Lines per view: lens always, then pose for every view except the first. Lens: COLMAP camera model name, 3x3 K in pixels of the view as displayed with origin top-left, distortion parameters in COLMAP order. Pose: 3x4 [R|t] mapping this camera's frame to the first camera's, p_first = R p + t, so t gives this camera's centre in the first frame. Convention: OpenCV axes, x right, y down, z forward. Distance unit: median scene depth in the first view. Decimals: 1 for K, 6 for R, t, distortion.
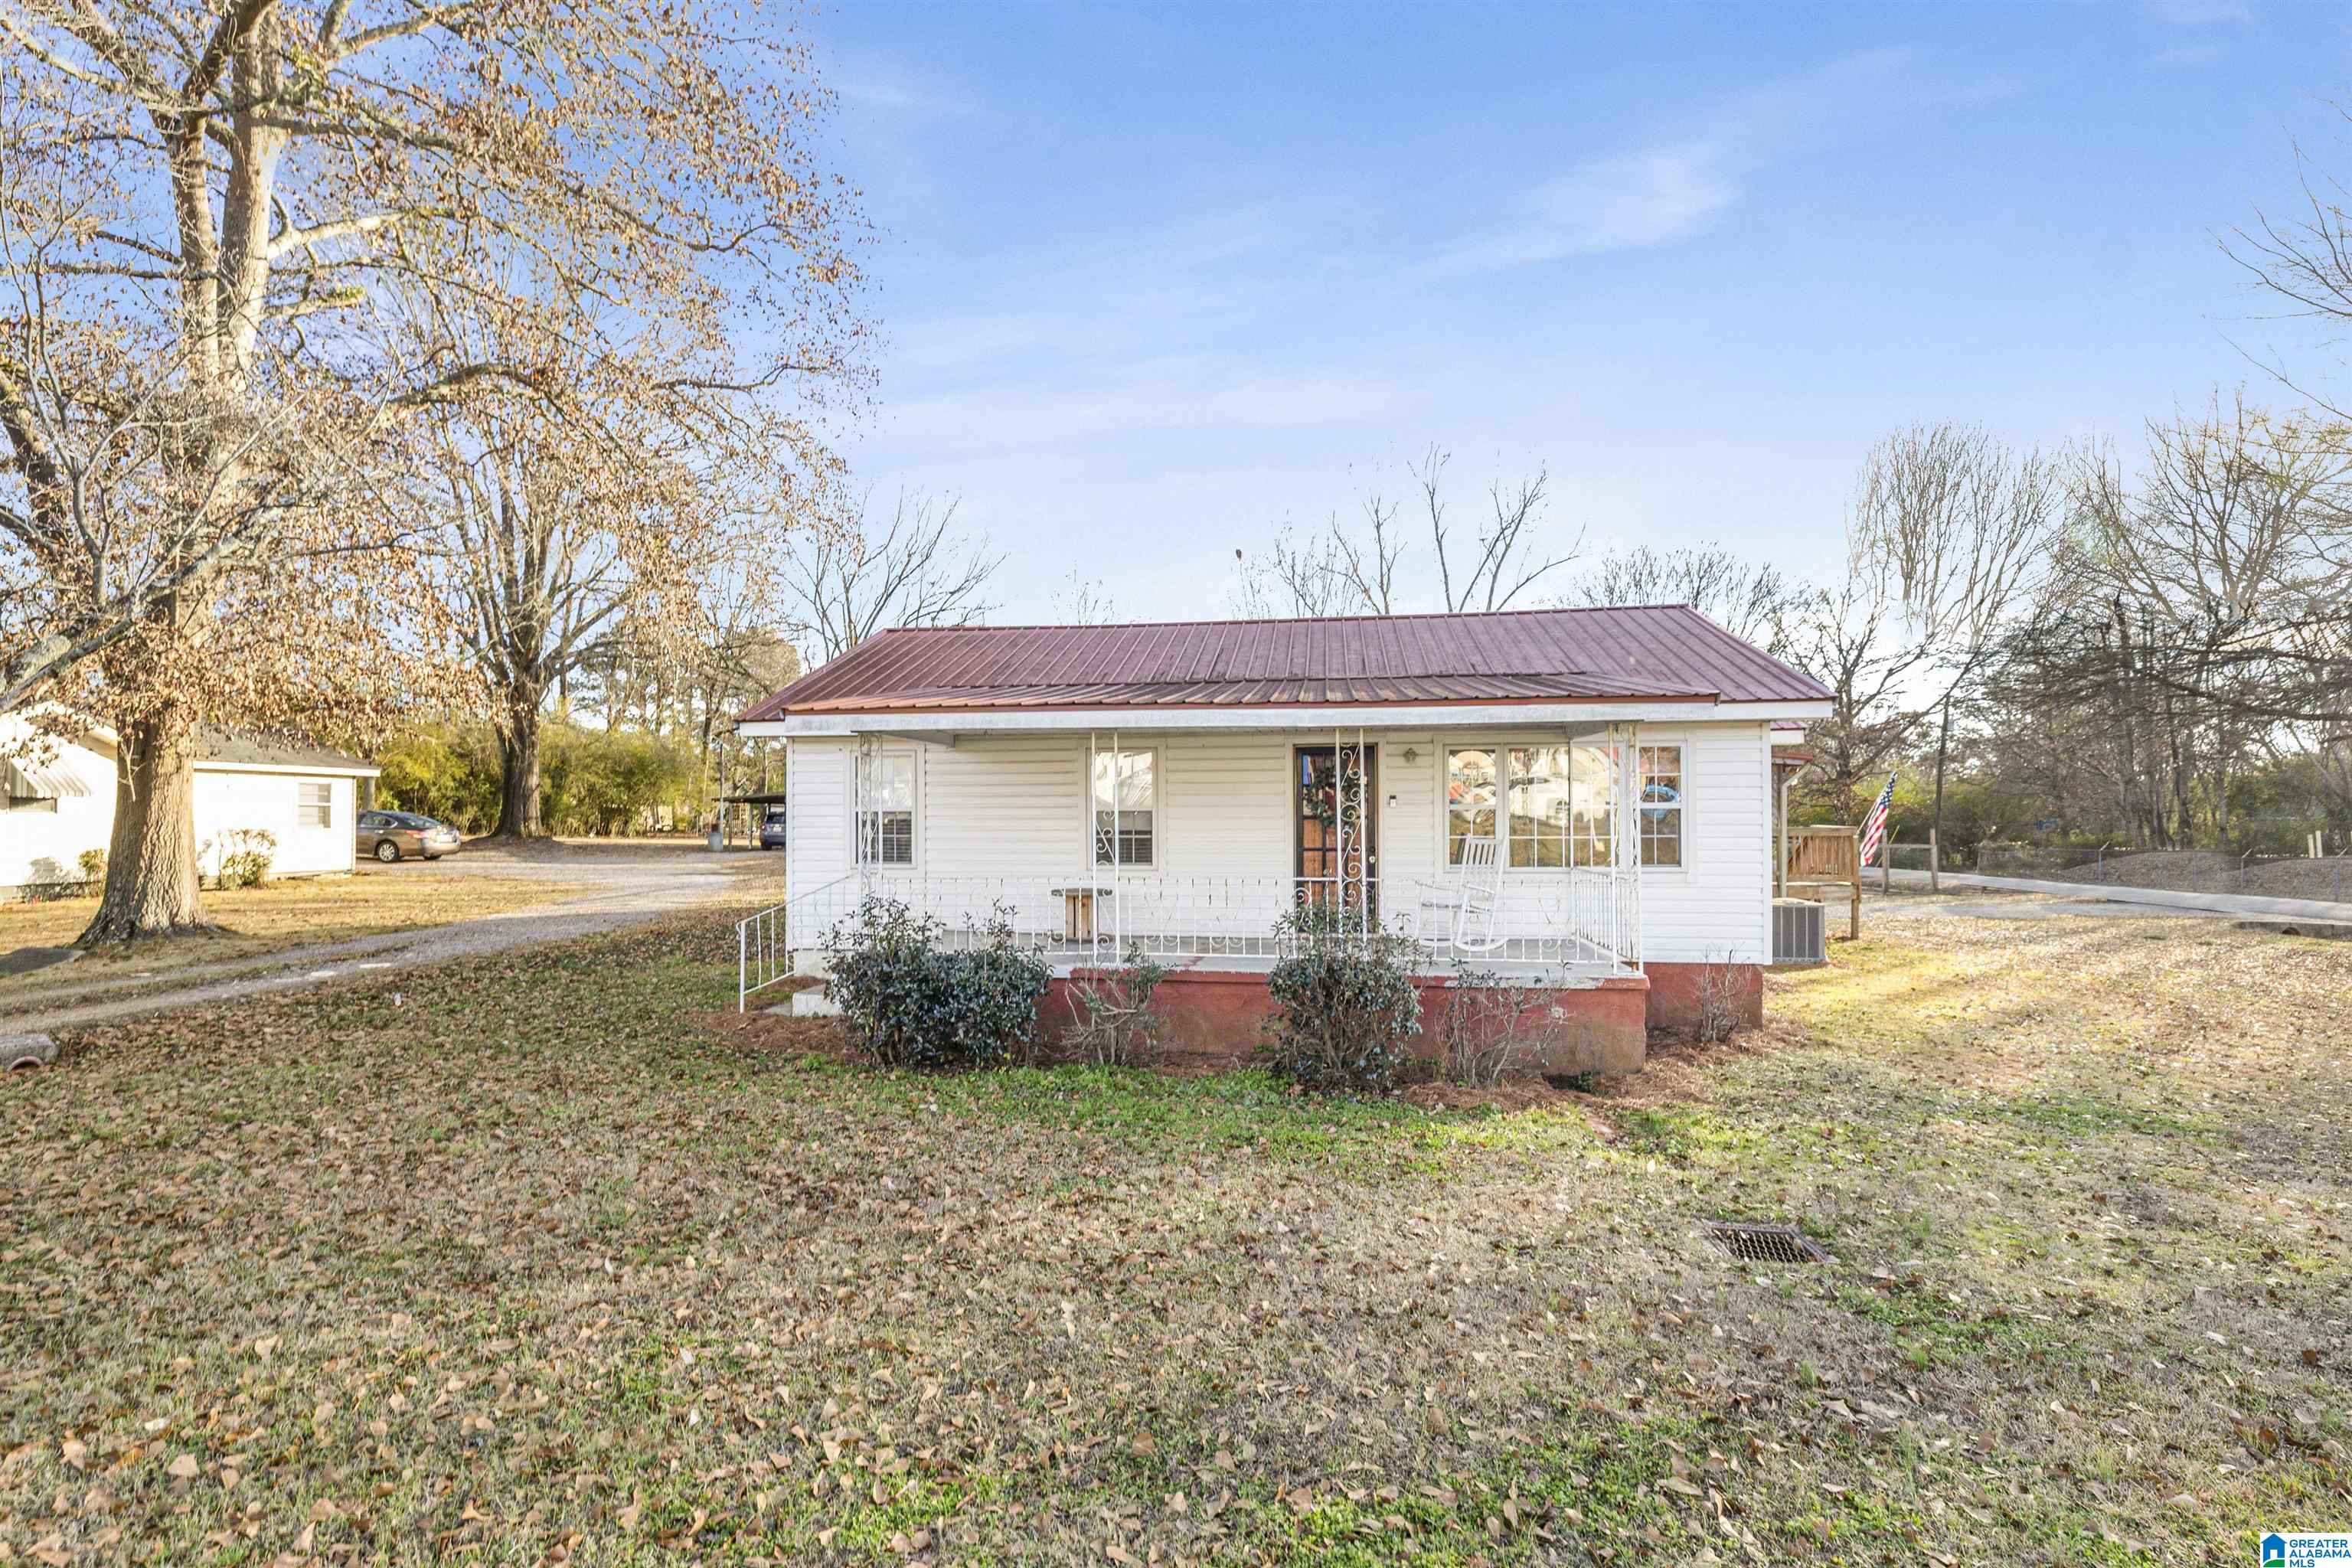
lens RADIAL K [[1035.5, 0, 1175.7], [0, 1035.5, 828.5], [0, 0, 1]] dist [0.000669, 0.000113]
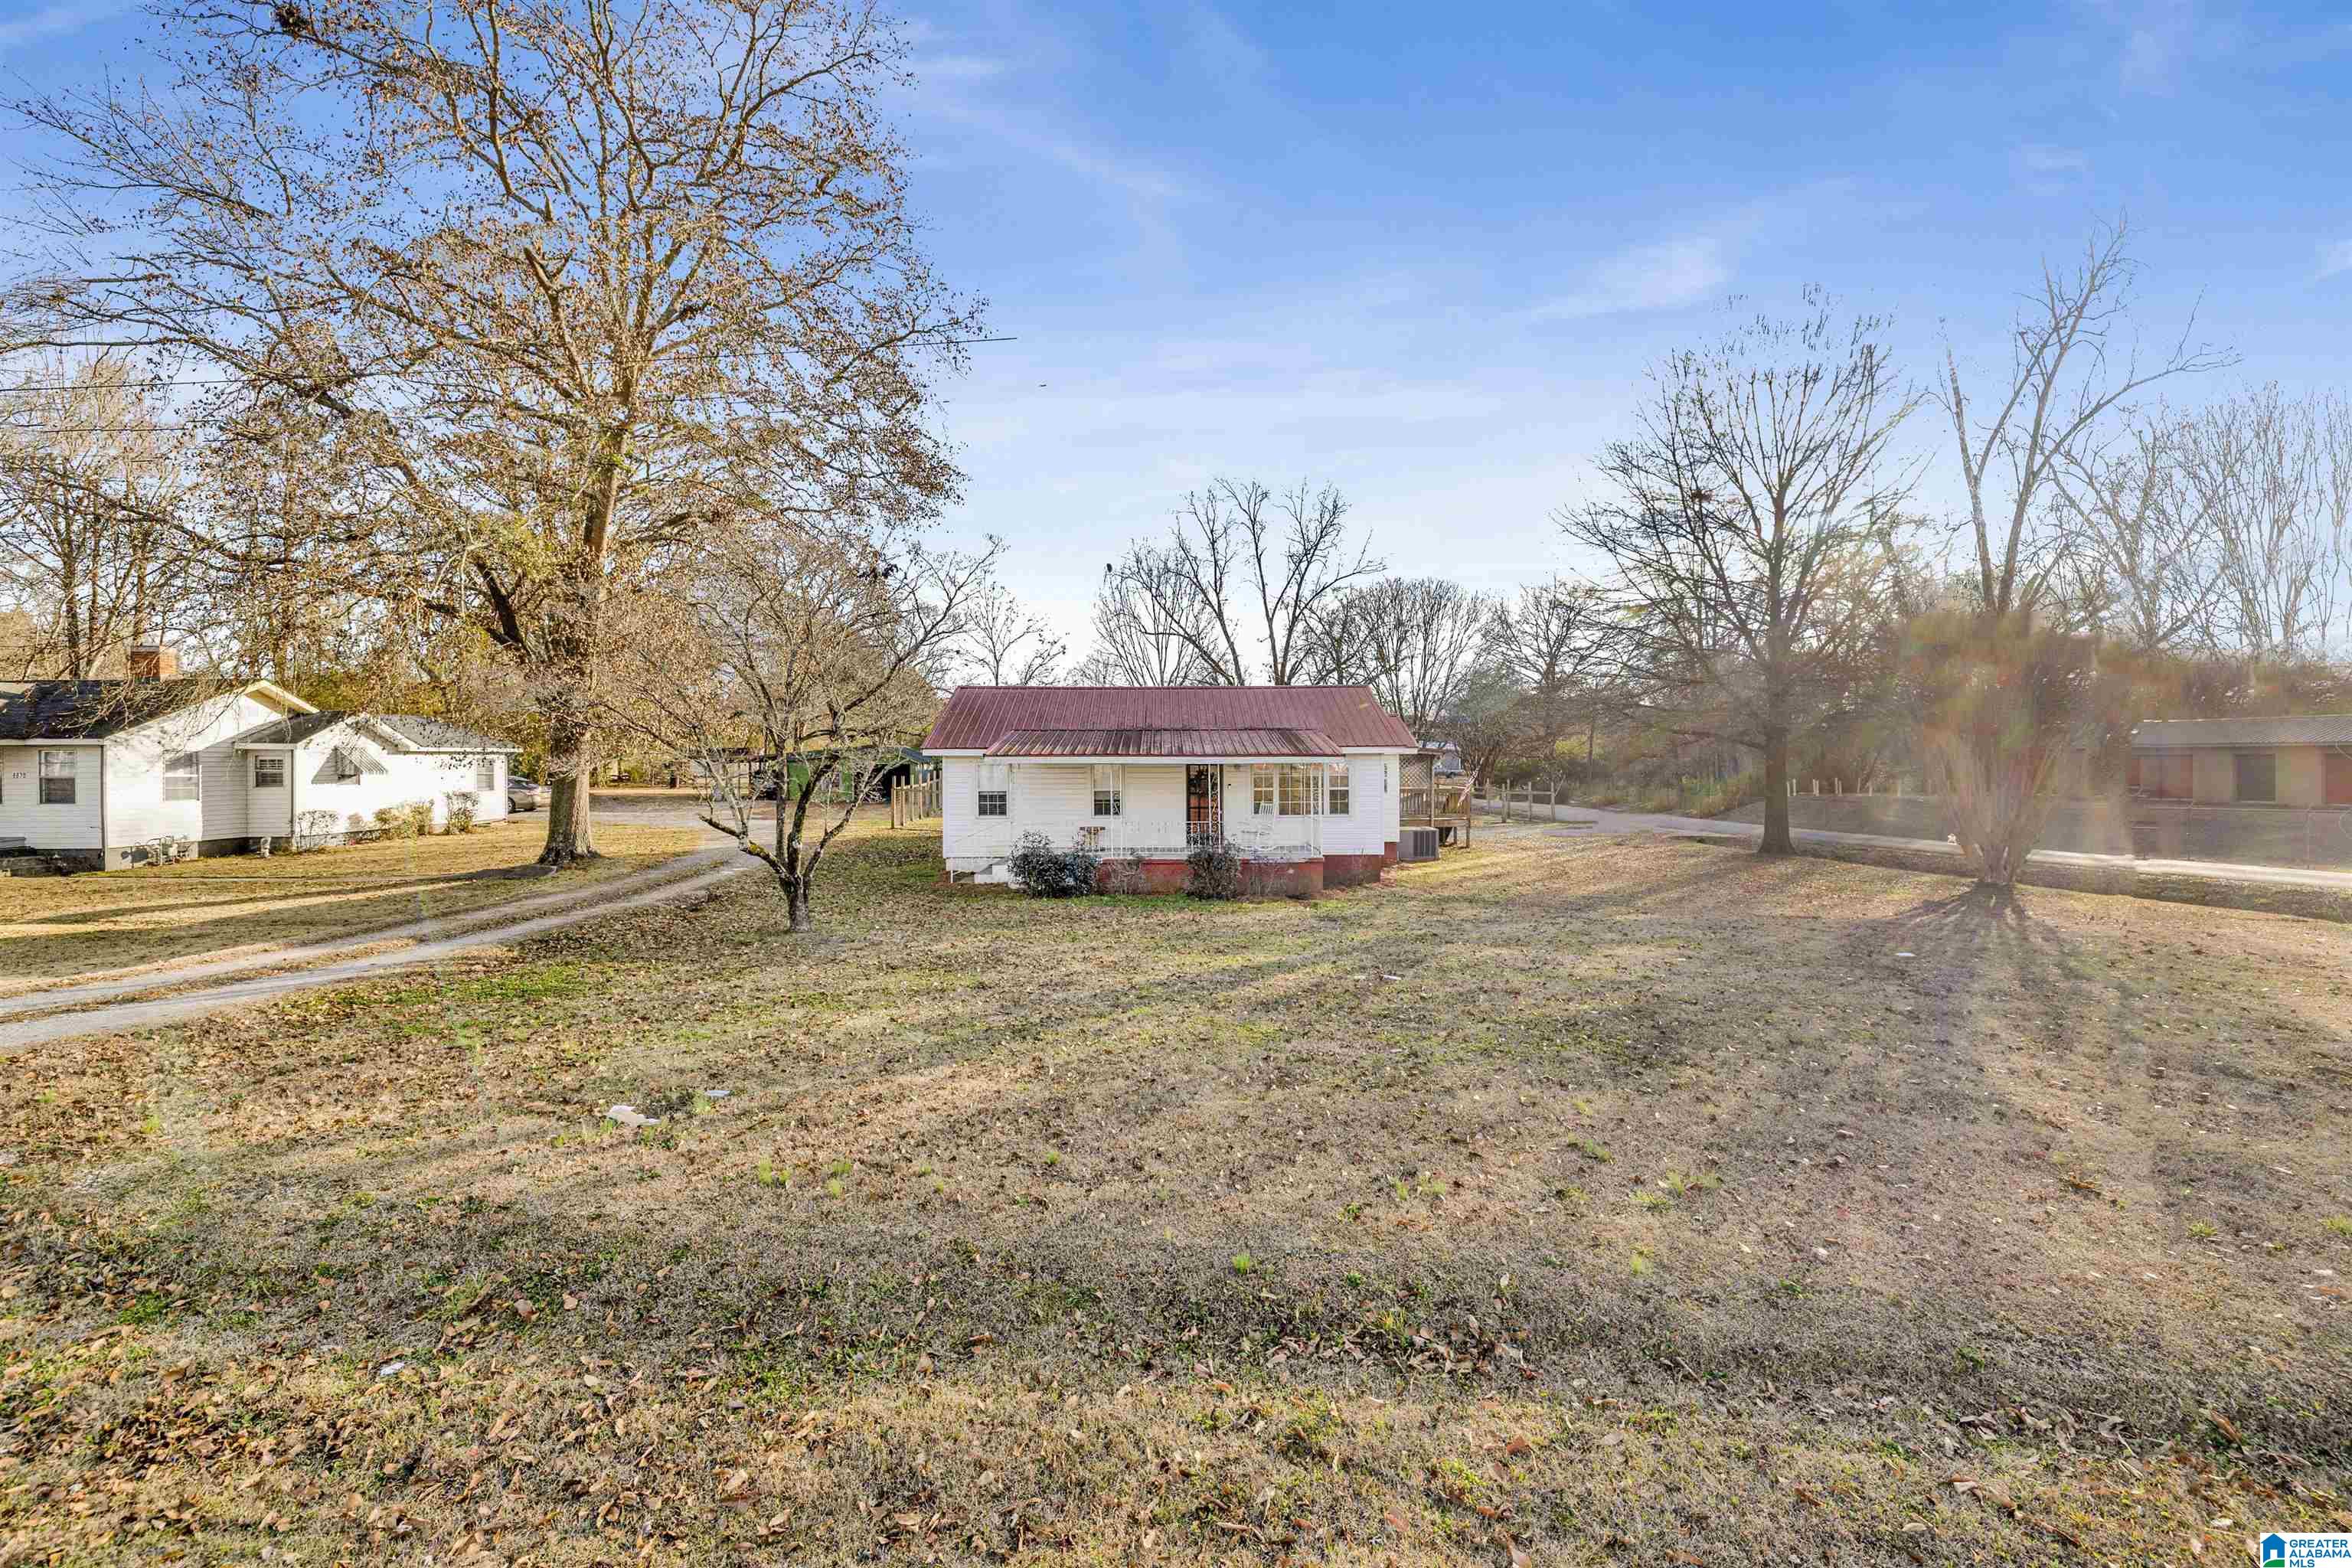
lens RADIAL K [[1029.4, 0, 1177.6], [0, 1029.4, 768.0], [0, 0, 1]] dist [0.000133, 0.000150]
pose [[0.986644, -0.003526, 0.162855, -0.264806], [0.002615, 0.999980, 0.005808, -0.078648], [-0.162872, -0.005304, 0.986633, -1.185587]]
